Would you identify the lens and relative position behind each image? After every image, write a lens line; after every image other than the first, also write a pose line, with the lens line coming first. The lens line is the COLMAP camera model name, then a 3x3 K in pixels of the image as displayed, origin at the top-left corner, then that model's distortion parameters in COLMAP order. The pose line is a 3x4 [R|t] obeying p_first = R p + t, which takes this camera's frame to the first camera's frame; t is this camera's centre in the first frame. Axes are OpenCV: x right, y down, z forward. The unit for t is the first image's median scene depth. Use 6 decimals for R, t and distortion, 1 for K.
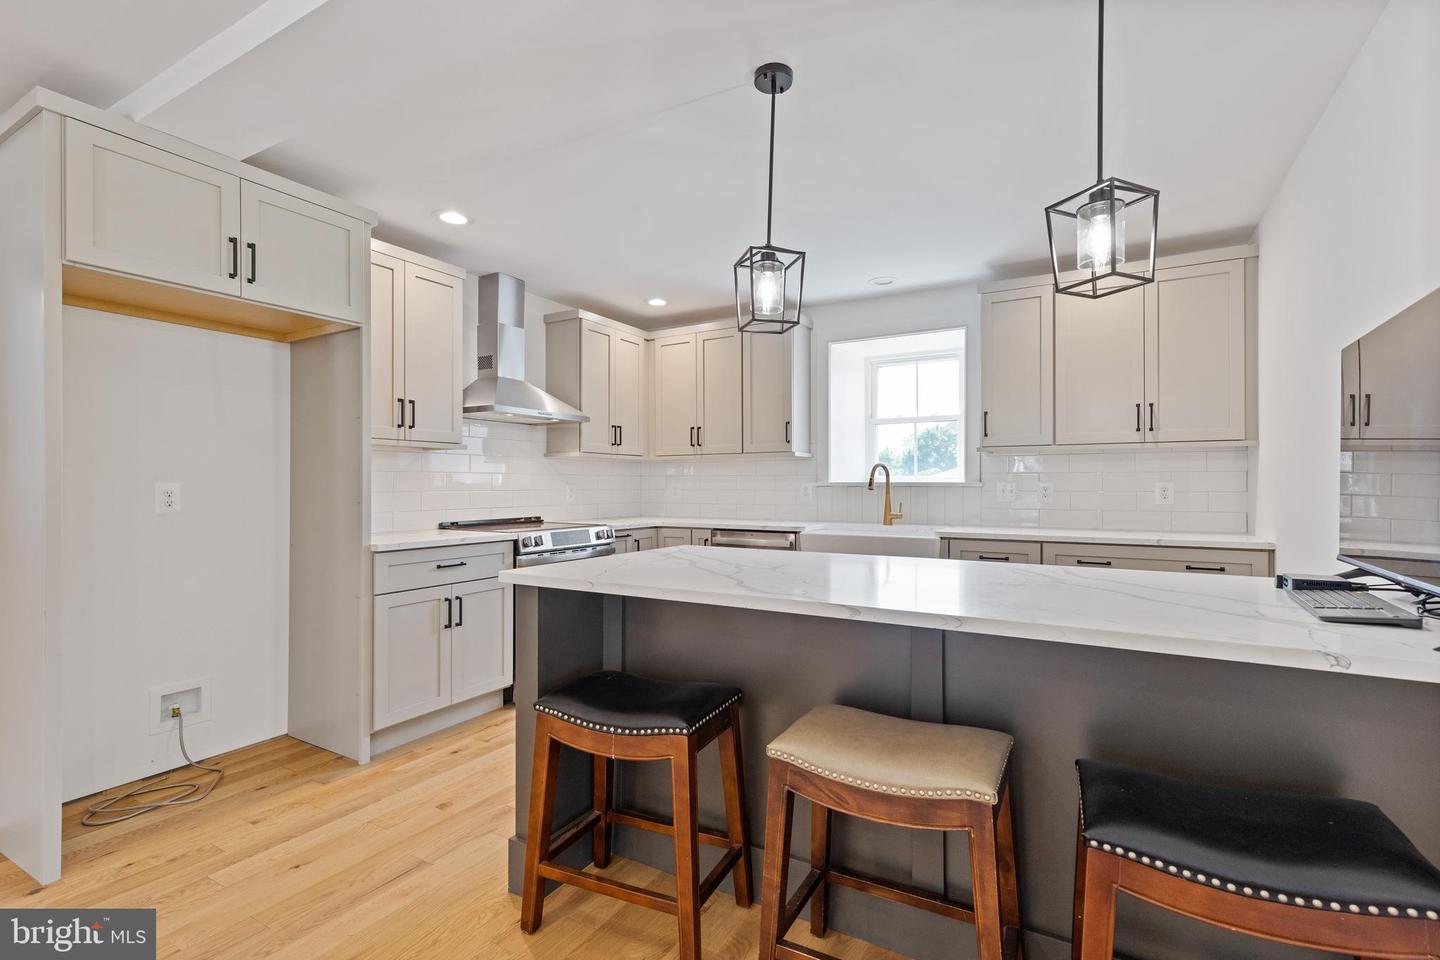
lens RADIAL K [[673.7, 0, 720.3], [0, 673.7, 481.2], [0, 0, 1]] dist [0.001496, 0.000212]
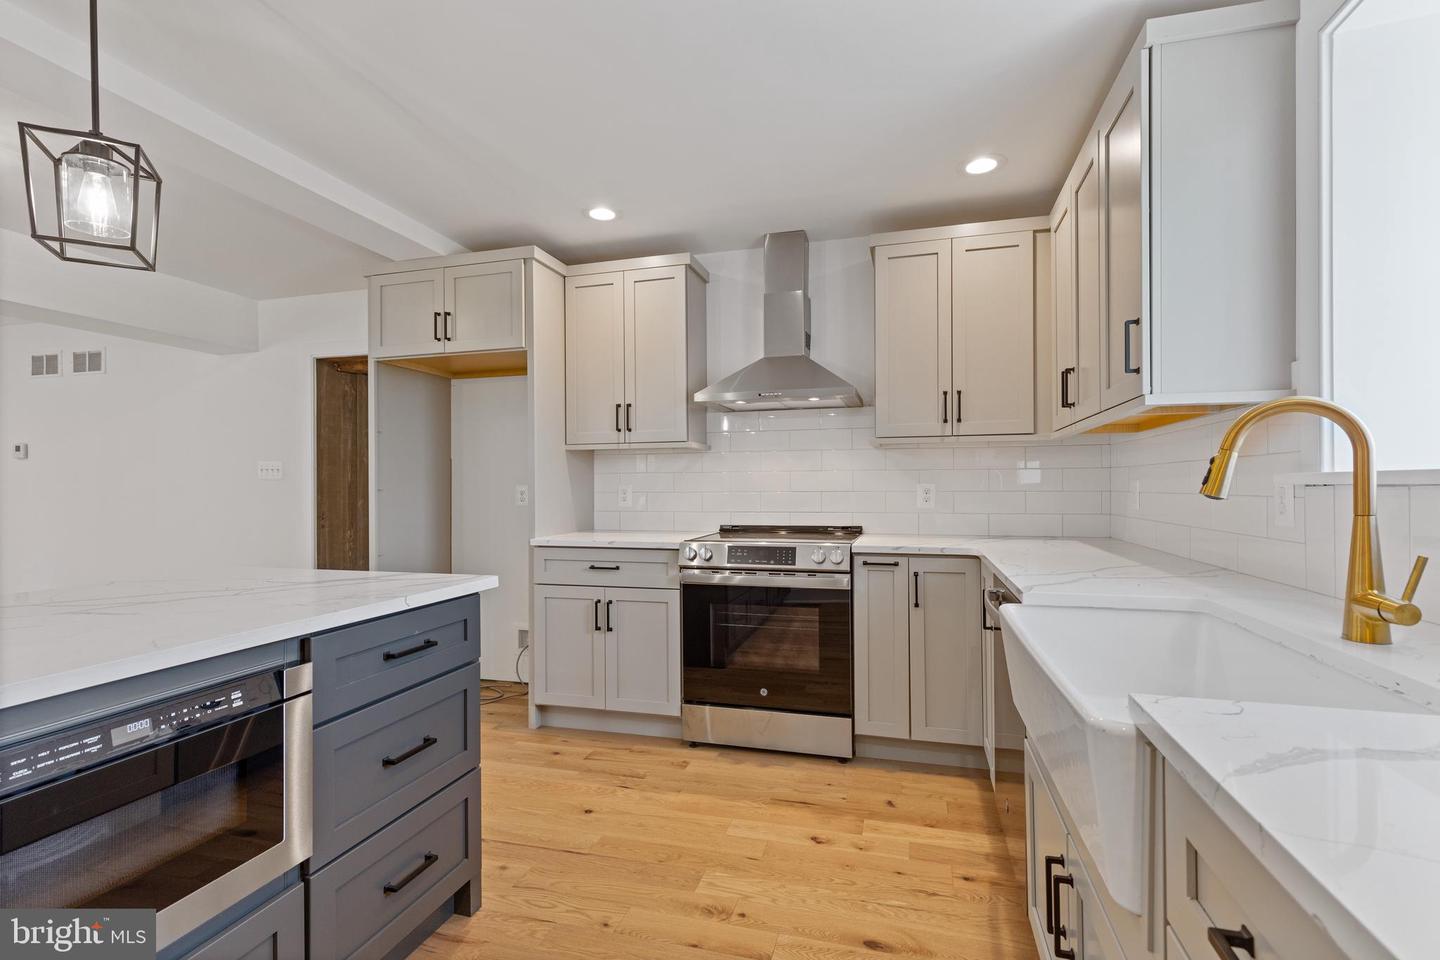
lens RADIAL K [[673.7, 0, 721.7], [0, 673.7, 477.4], [0, 0, 1]] dist [0.001496, 0.000212]
pose [[0.249075, -0.012637, -0.968402, 0.599885], [0.013404, 0.999864, -0.009600, 0.004307], [0.968392, -0.010589, 0.249210, 0.921789]]
